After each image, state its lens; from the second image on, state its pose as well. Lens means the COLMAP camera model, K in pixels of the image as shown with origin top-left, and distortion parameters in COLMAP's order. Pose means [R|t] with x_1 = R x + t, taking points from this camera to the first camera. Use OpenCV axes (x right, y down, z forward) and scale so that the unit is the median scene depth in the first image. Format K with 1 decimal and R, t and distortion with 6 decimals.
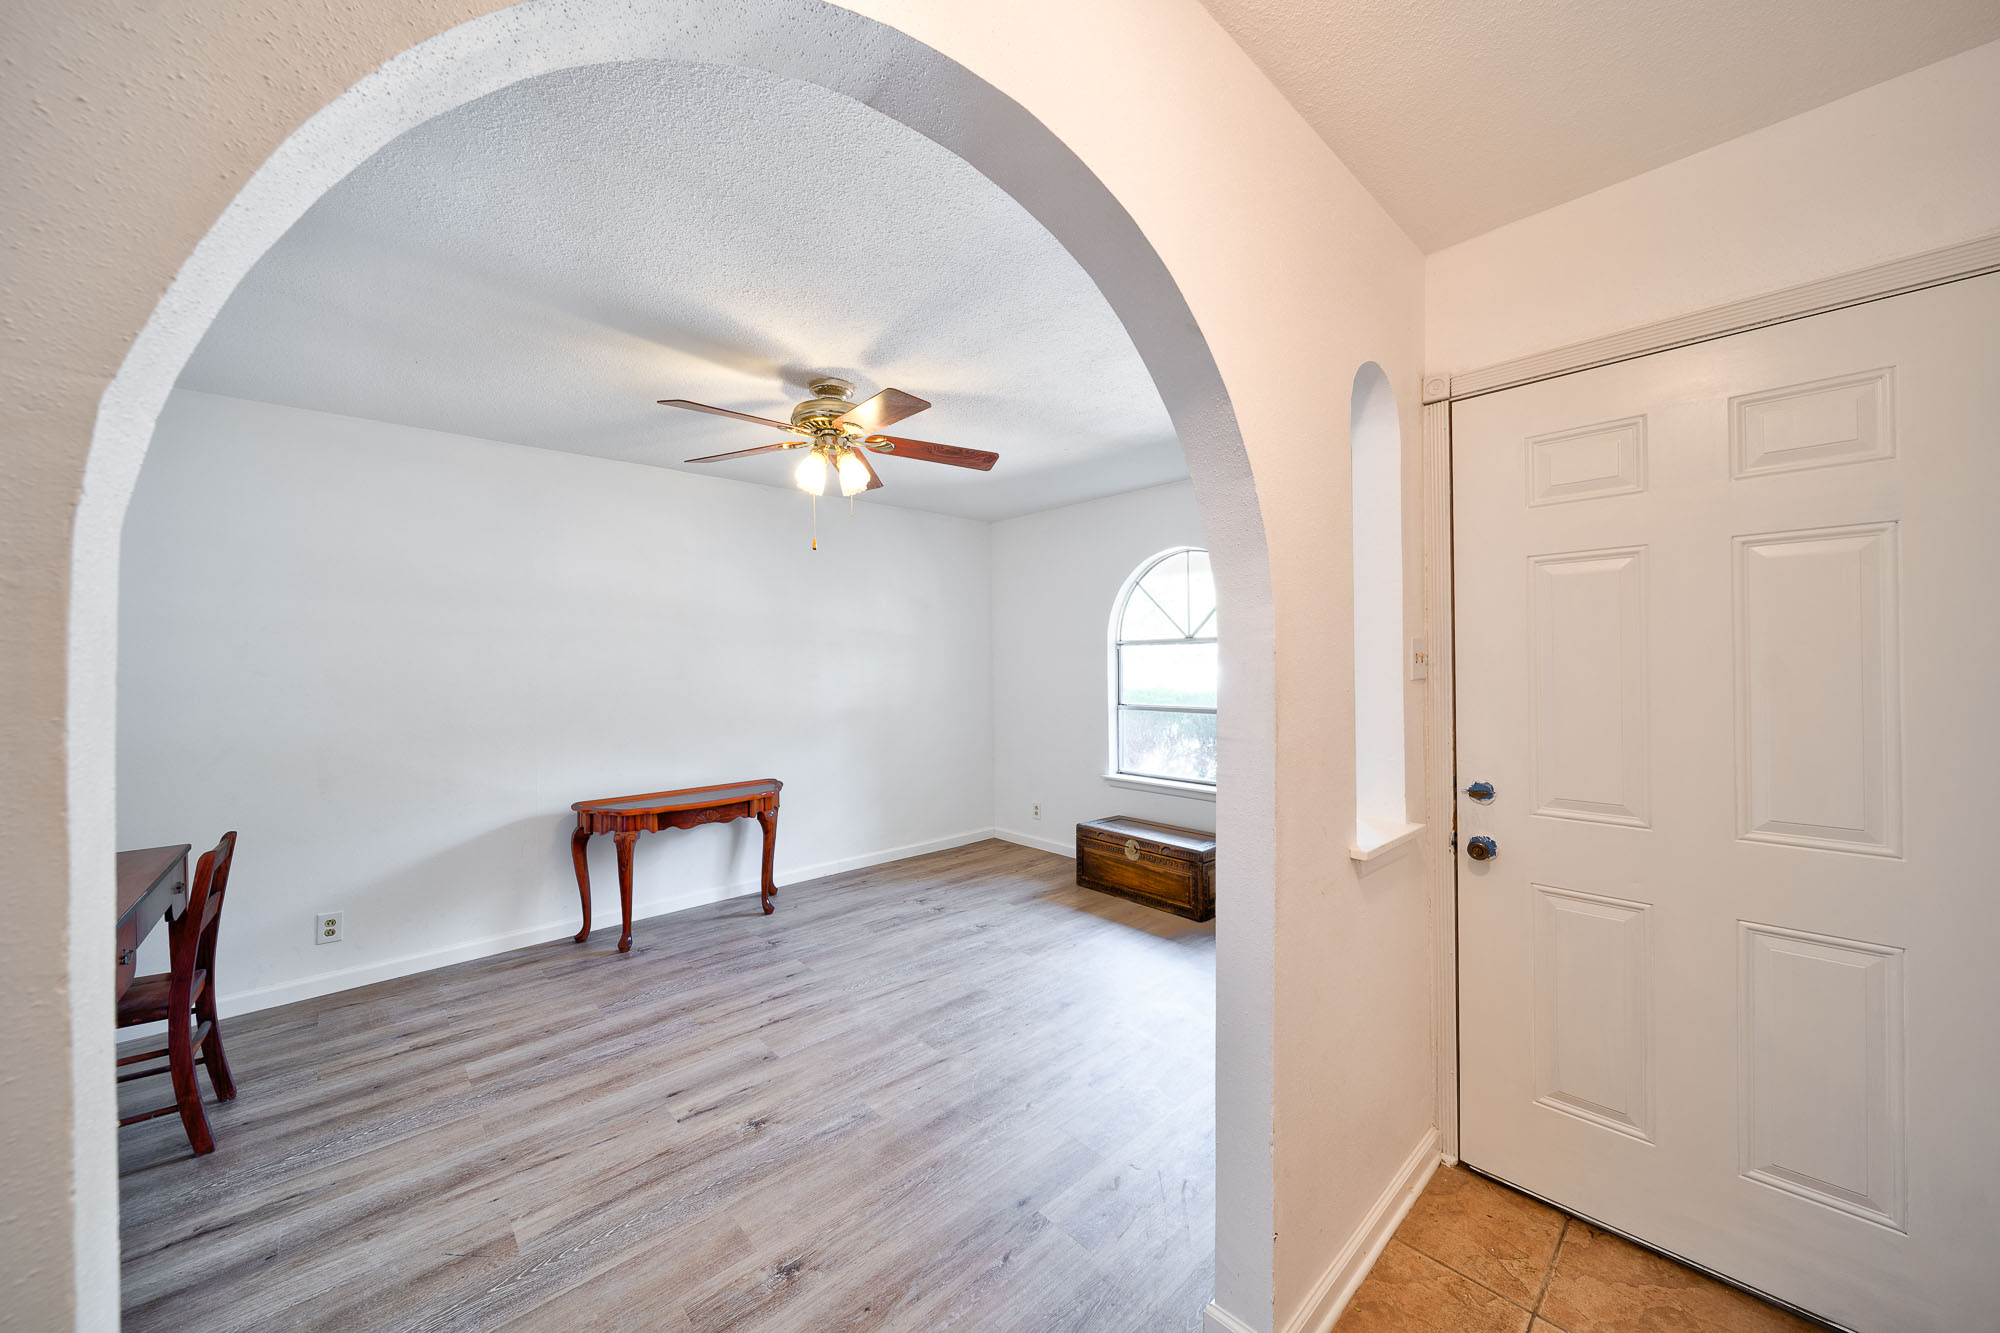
lens RADIAL K [[712.7, 0, 1006.2], [0, 712.7, 660.2], [0, 0, 1]] dist [-0.004121, -0.001149]
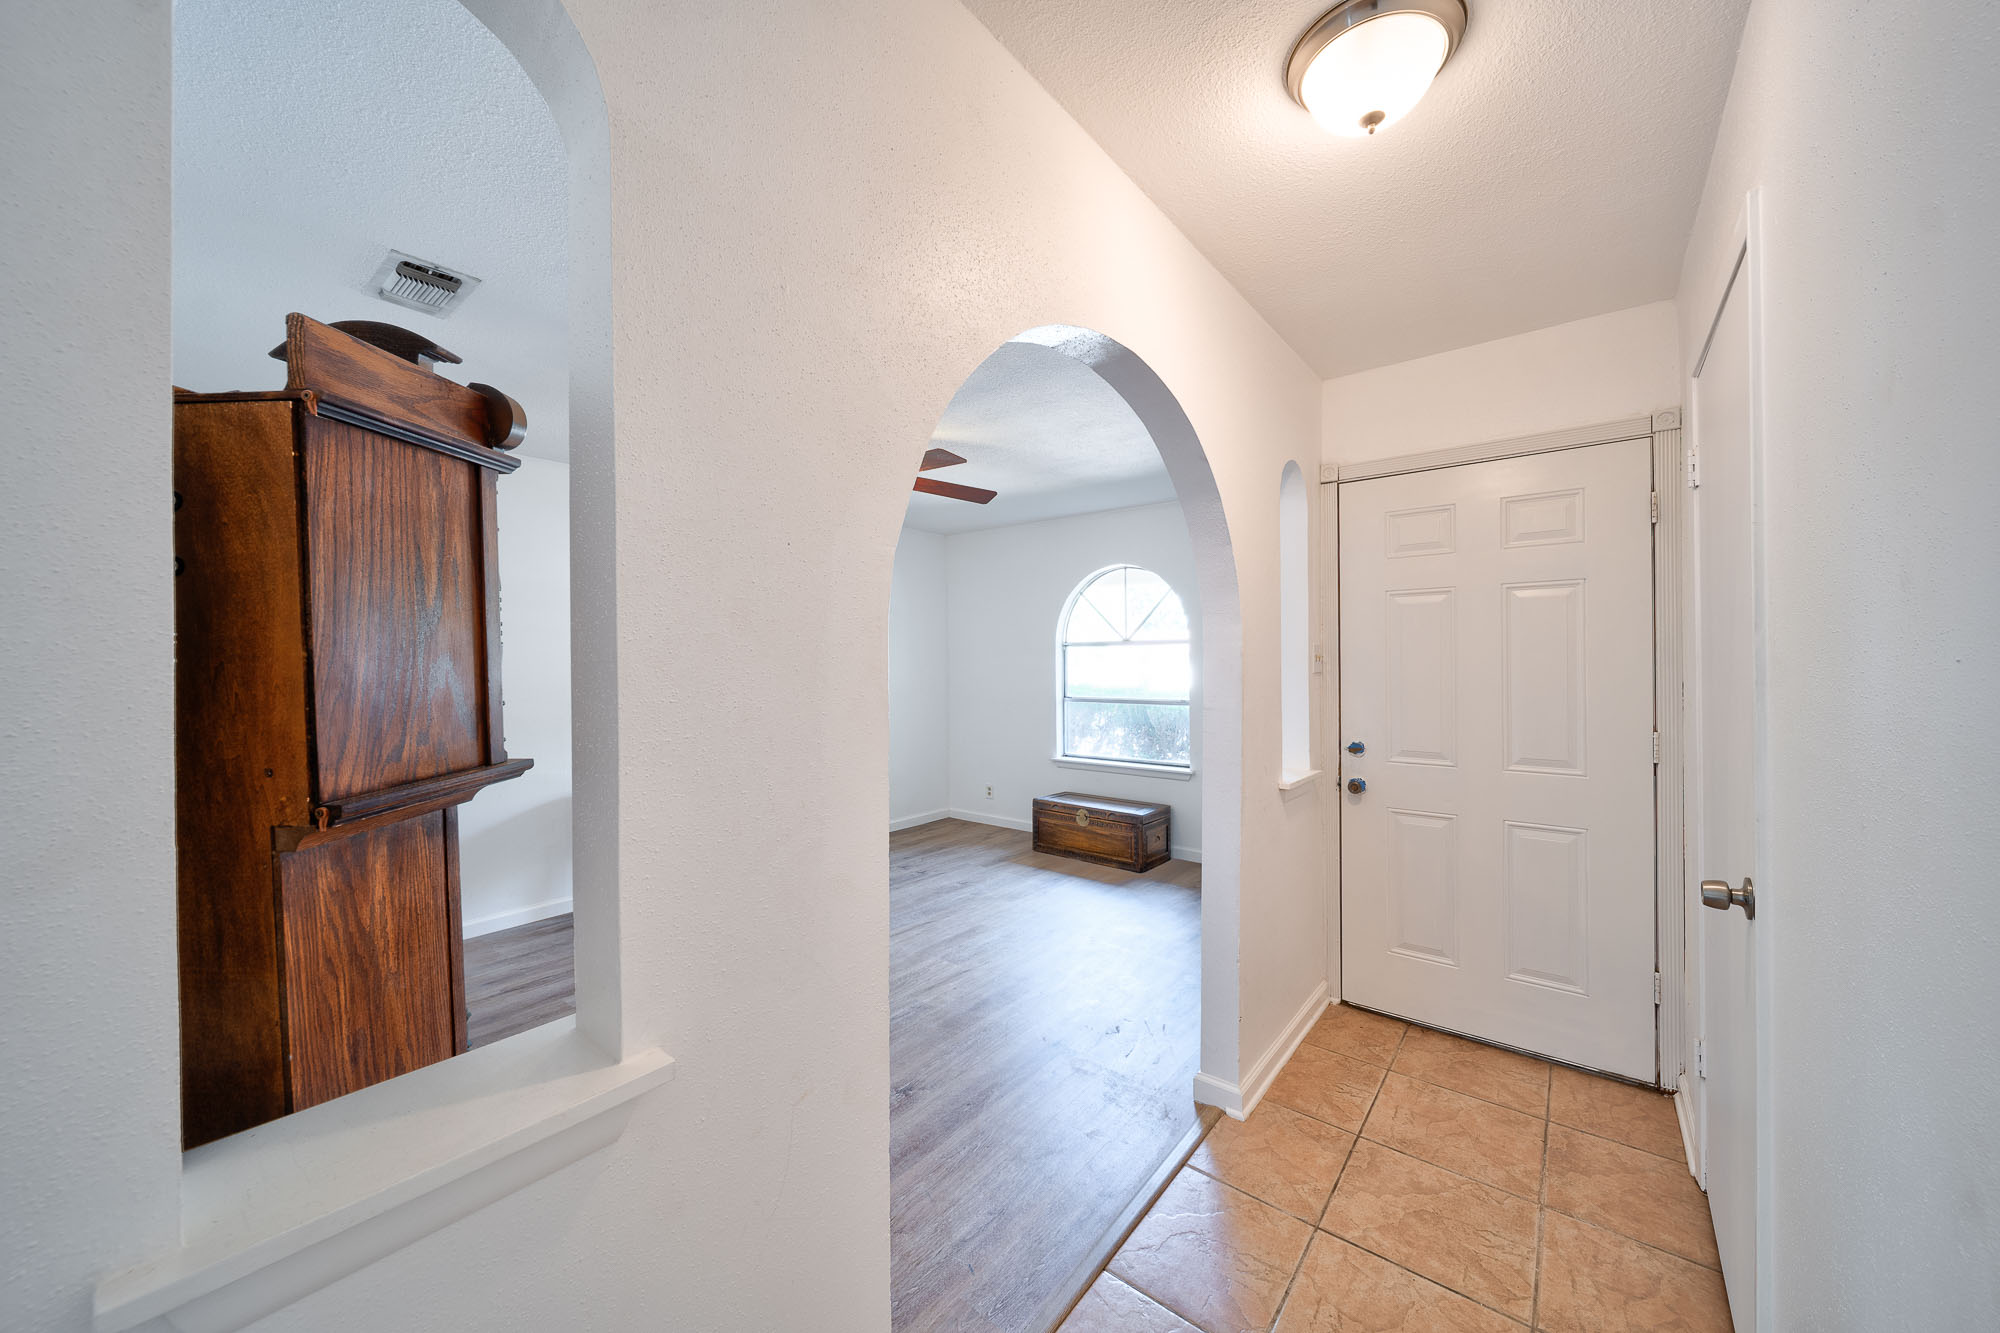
lens RADIAL K [[712.7, 0, 1008.5], [0, 712.7, 660.8], [0, 0, 1]] dist [-0.004121, -0.001149]
pose [[0.989194, 0.004555, 0.146542, -0.207979], [-0.004775, 0.999988, 0.001155, 0.003218], [-0.146535, -0.001842, 0.989204, -0.280753]]
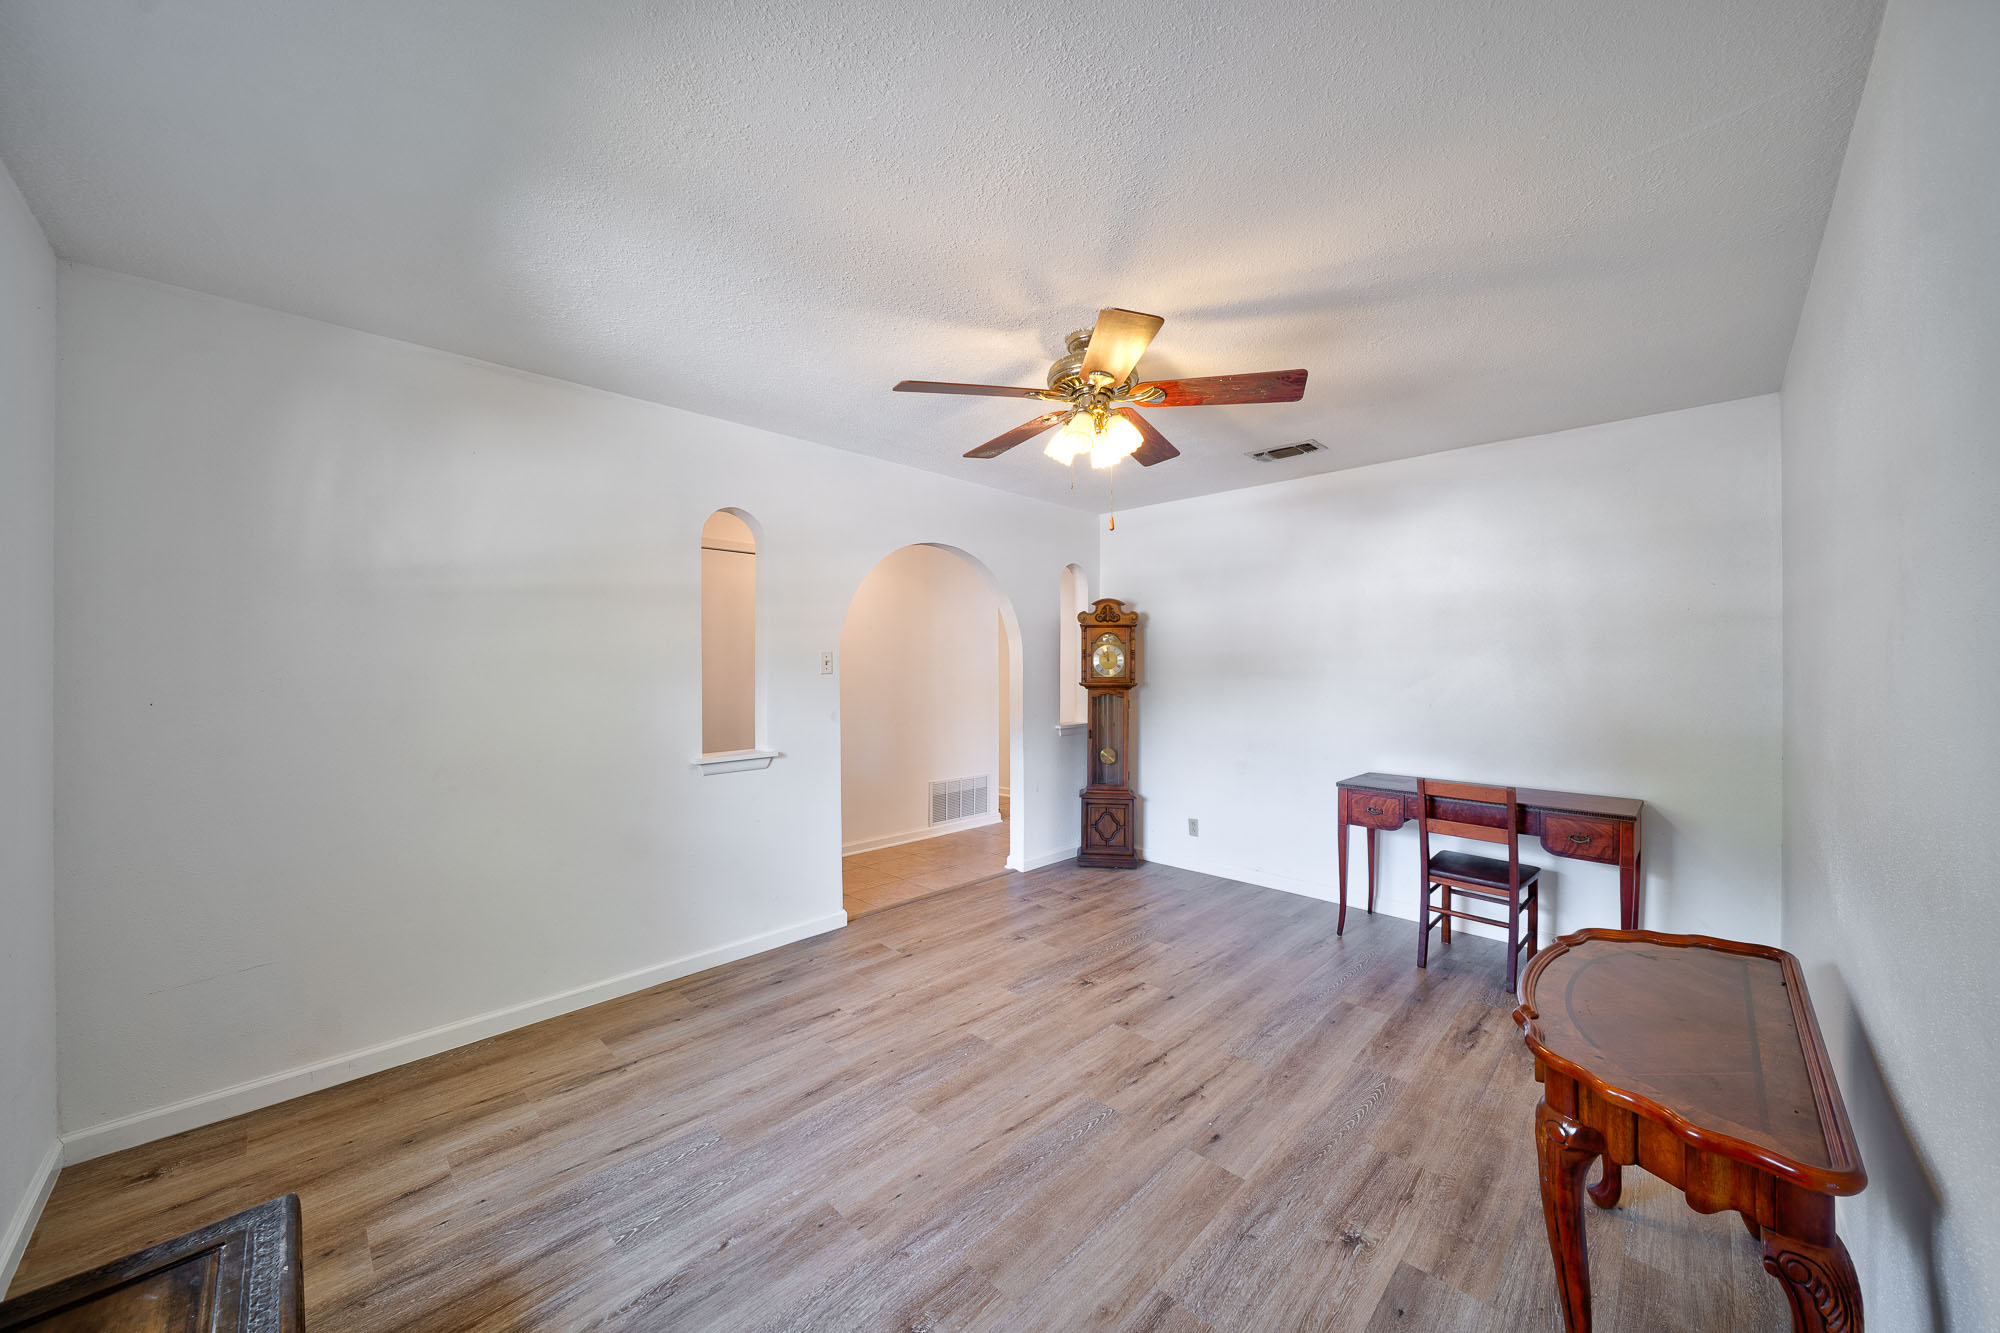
lens RADIAL K [[712.7, 0, 997.0], [0, 712.7, 671.4], [0, 0, 1]] dist [-0.004121, -0.001149]
pose [[-0.999150, 0.009410, -0.040134, -0.104672], [0.008945, 0.999891, 0.011758, 0.008234], [0.040240, 0.011389, -0.999125, 2.123716]]
